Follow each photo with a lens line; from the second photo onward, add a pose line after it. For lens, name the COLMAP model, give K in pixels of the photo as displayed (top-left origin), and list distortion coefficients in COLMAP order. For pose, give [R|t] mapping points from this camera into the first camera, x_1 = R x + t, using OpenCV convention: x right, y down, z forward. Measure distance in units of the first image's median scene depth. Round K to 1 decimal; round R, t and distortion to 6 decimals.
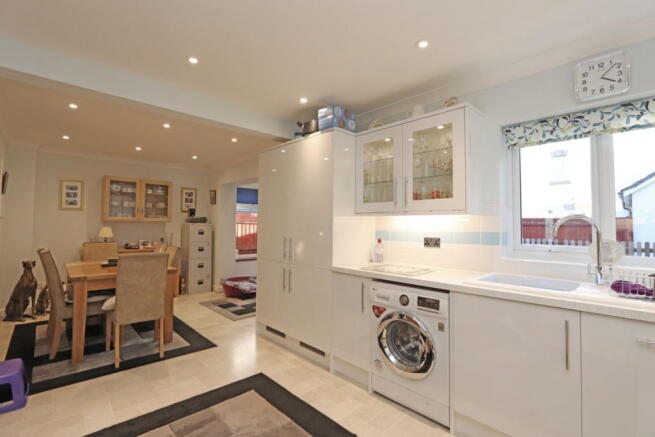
lens RADIAL K [[300.2, 0, 324.3], [0, 300.2, 214.3], [0, 0, 1]] dist [-0.017696, 0.000578]
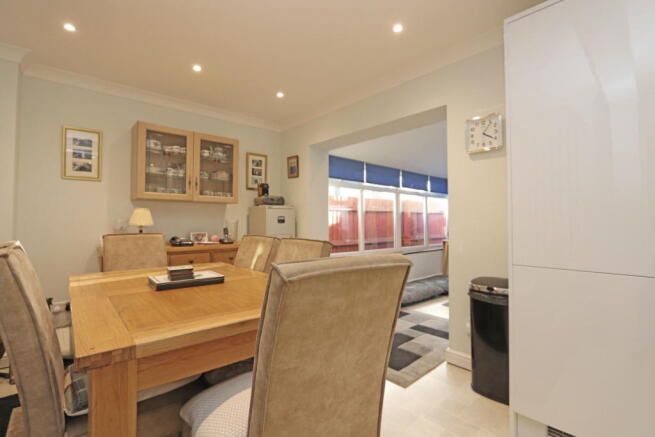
lens RADIAL K [[300.2, 0, 324.3], [0, 300.2, 214.3], [0, 0, 1]] dist [-0.017696, 0.000578]
pose [[0.999519, -0.009371, -0.029566, -0.332686], [0.009742, 0.999875, 0.012416, 0.046655], [0.029446, -0.012698, 0.999486, 0.395829]]
